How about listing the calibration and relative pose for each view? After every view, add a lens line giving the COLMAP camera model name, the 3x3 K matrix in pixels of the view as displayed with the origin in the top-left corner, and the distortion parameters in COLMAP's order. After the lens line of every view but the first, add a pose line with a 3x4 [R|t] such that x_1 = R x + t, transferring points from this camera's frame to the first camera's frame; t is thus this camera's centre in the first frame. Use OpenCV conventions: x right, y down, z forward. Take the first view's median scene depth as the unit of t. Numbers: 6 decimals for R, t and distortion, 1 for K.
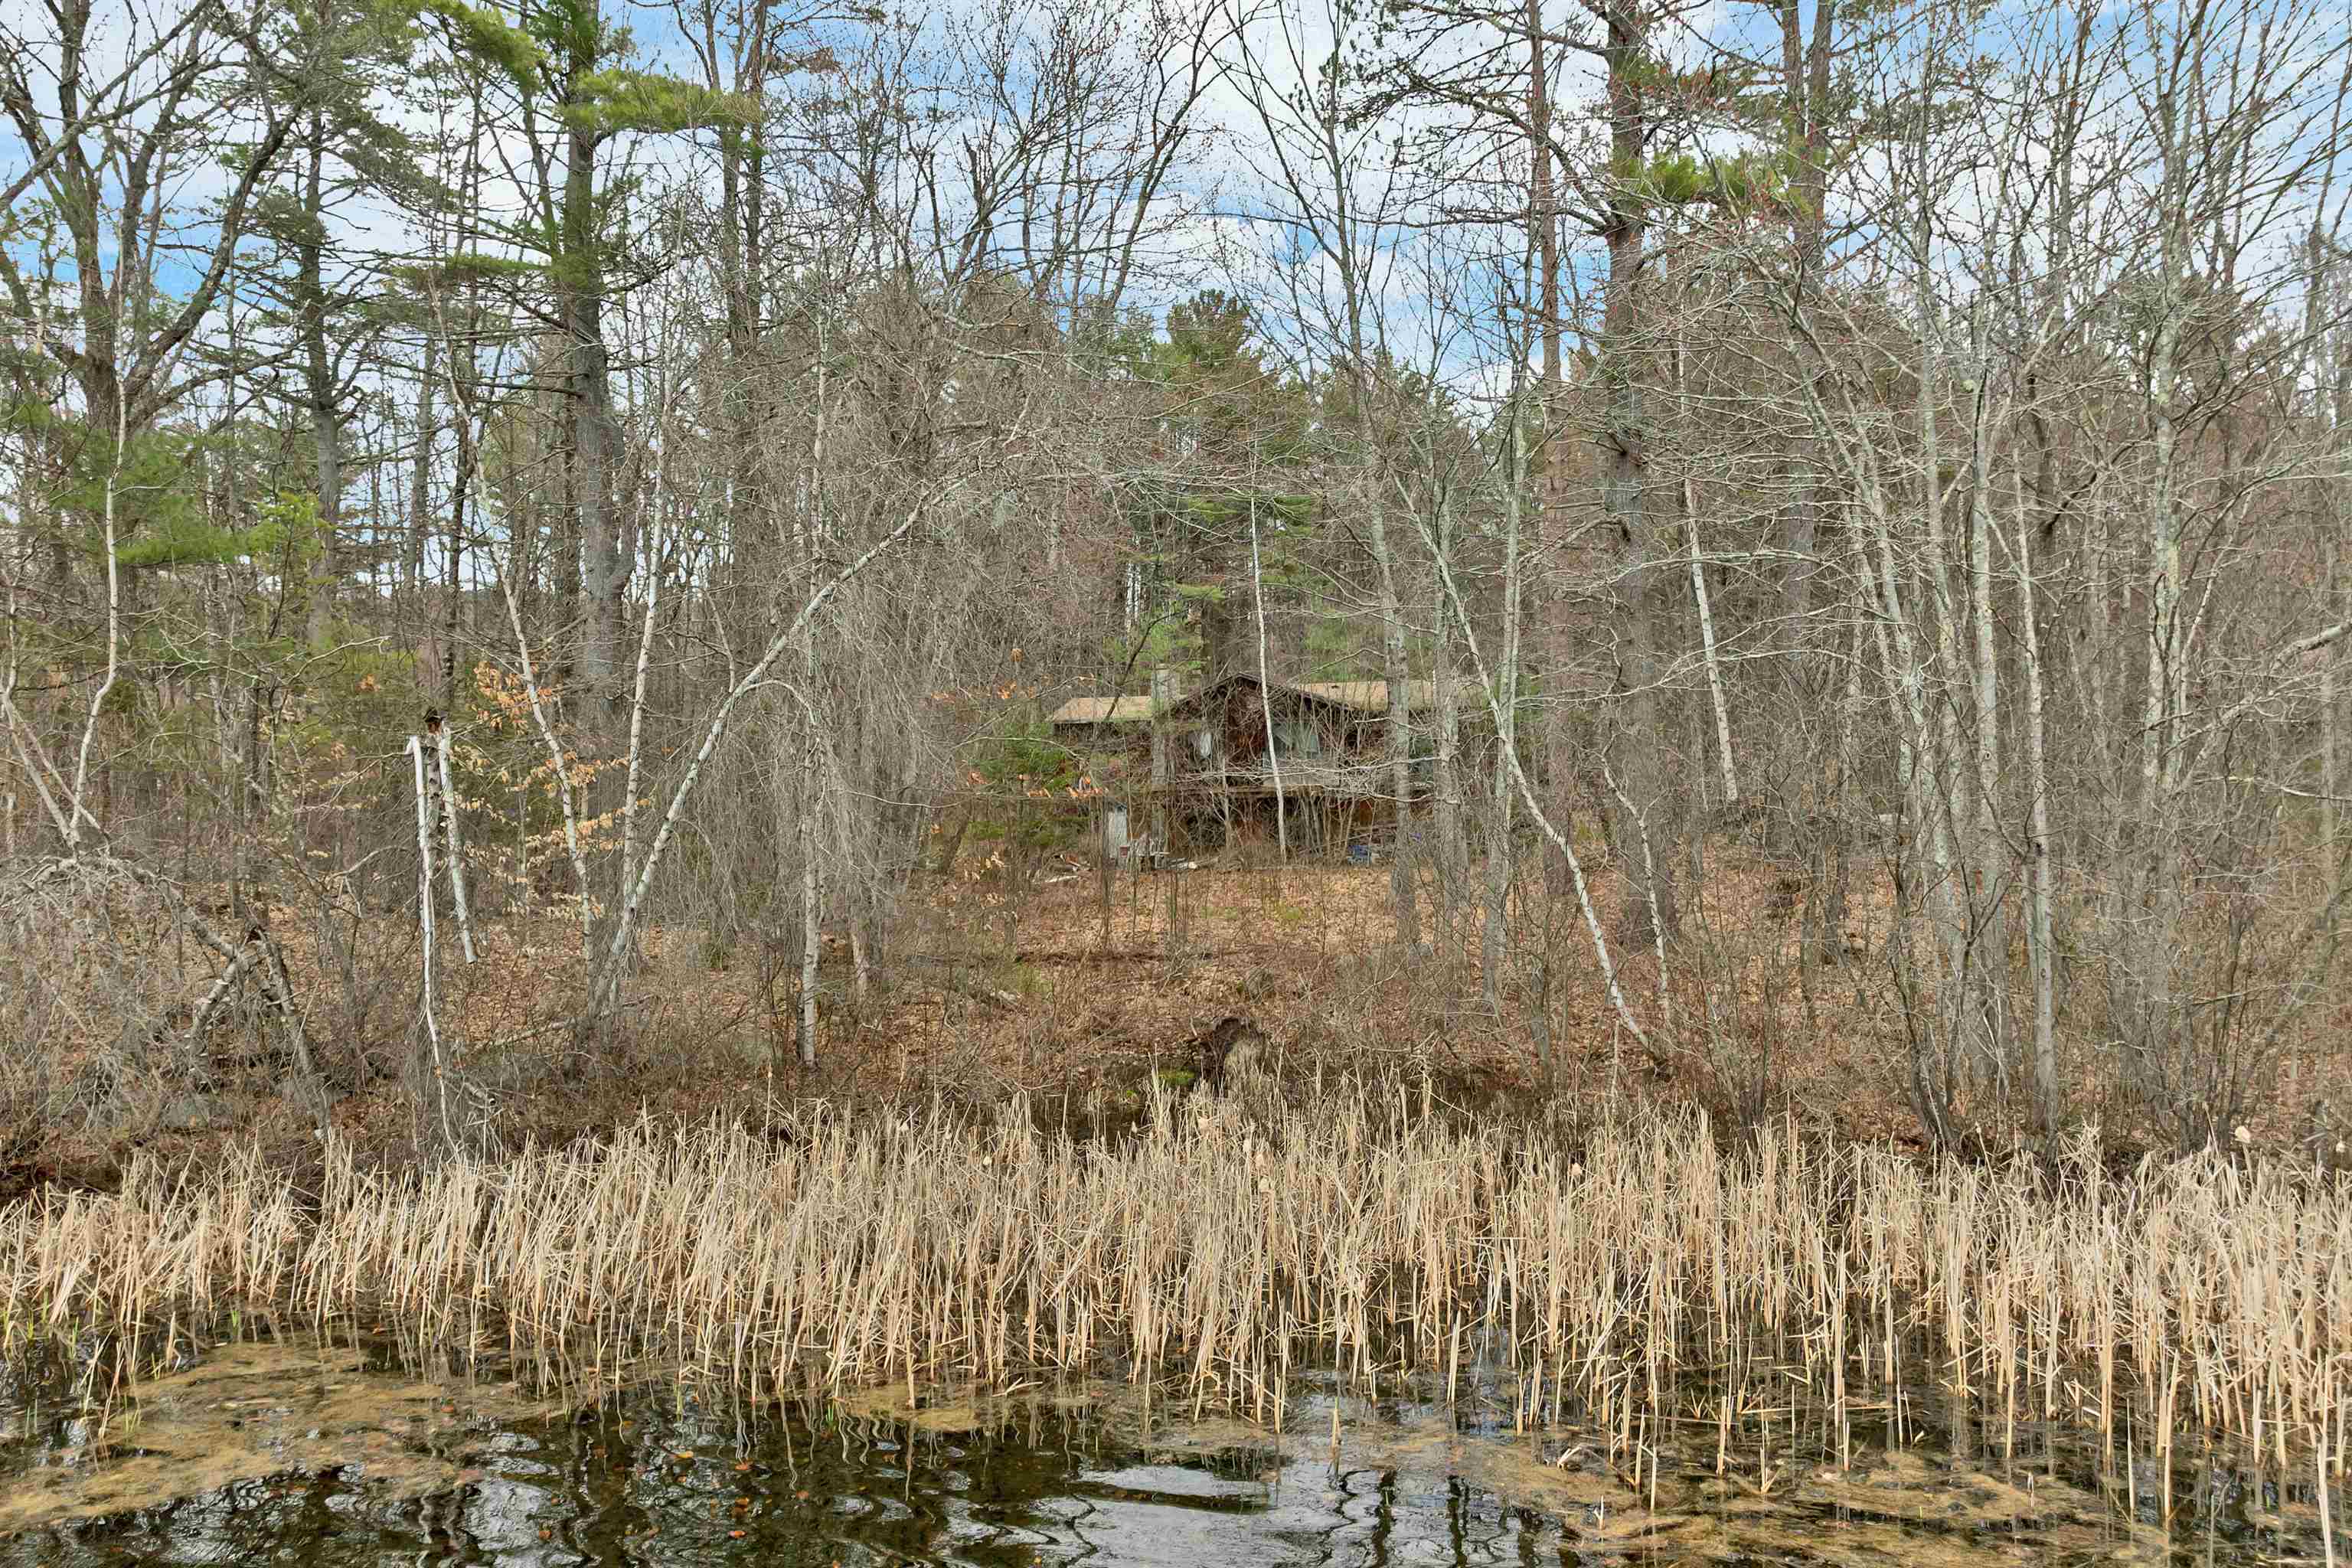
lens RADIAL K [[1783.9, 0, 1176.0], [0, 1783.9, 784.0], [0, 0, 1]] dist [-0.080470, -0.002516]
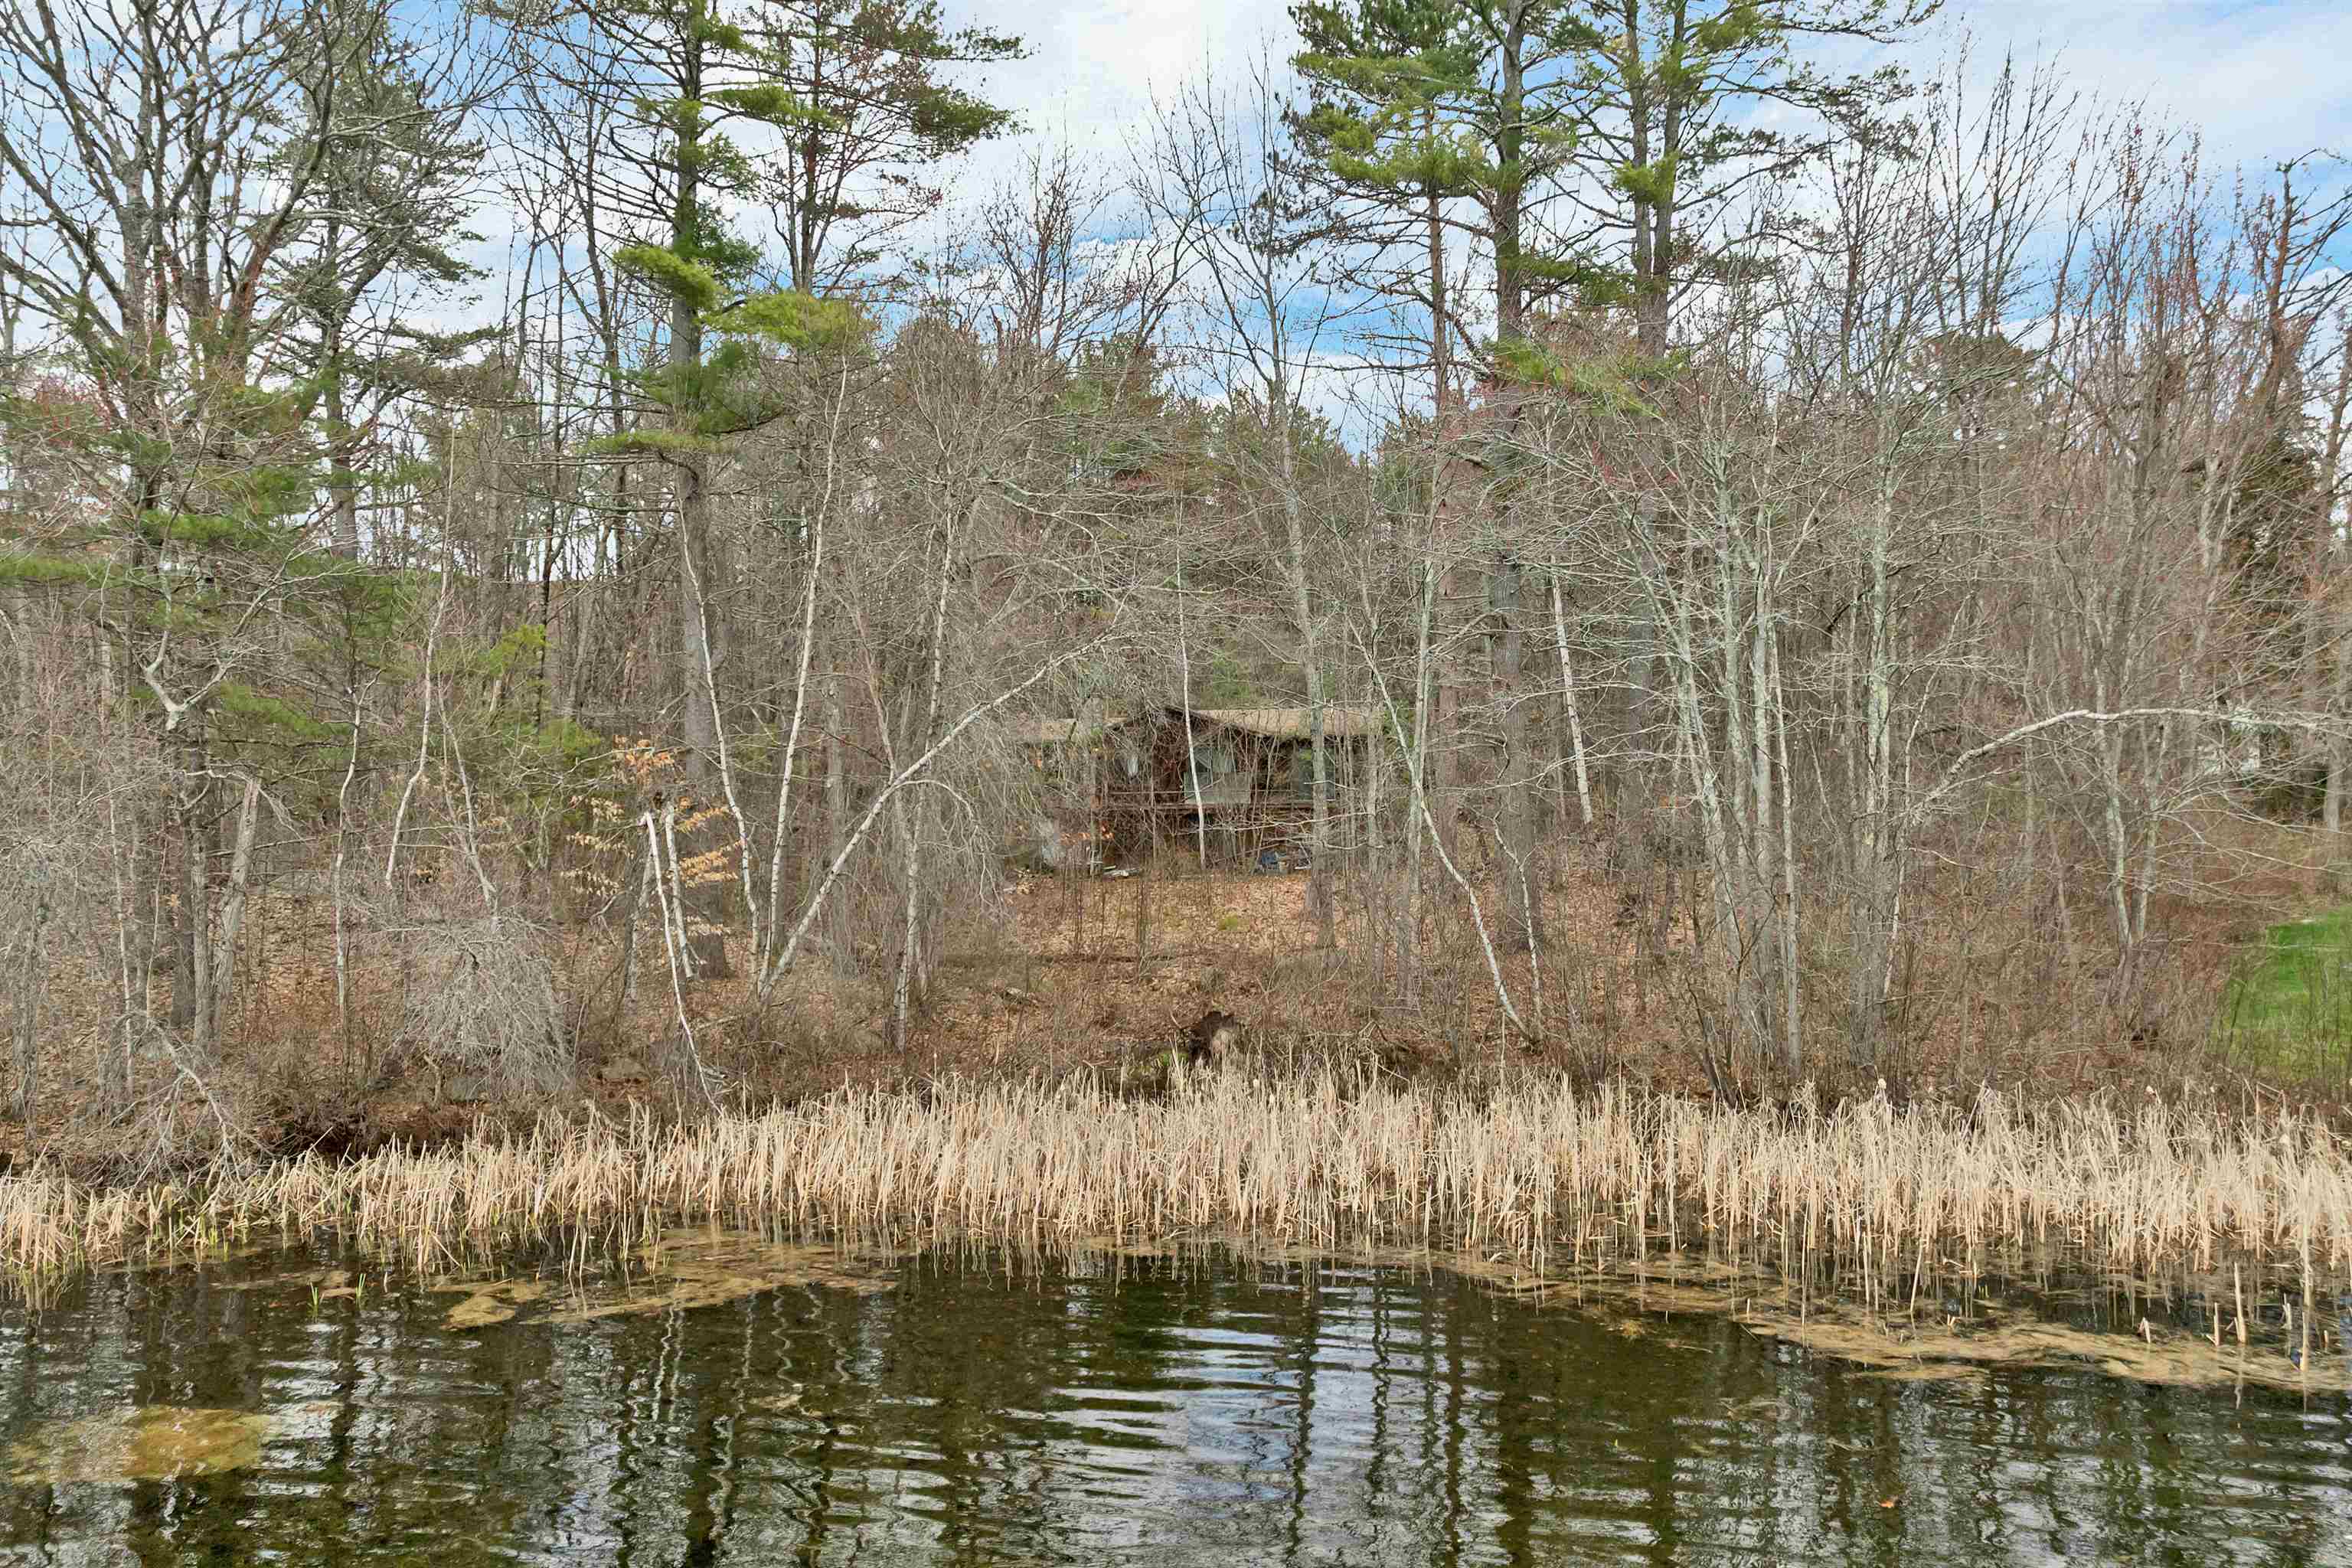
lens RADIAL K [[1783.9, 0, 1176.0], [0, 1783.9, 784.0], [0, 0, 1]] dist [-0.080470, -0.002516]
pose [[0.997063, 0.003884, 0.076489, -0.130503], [-0.004754, 0.999926, 0.011196, -0.068303], [-0.076440, -0.011527, 0.997008, -0.419754]]
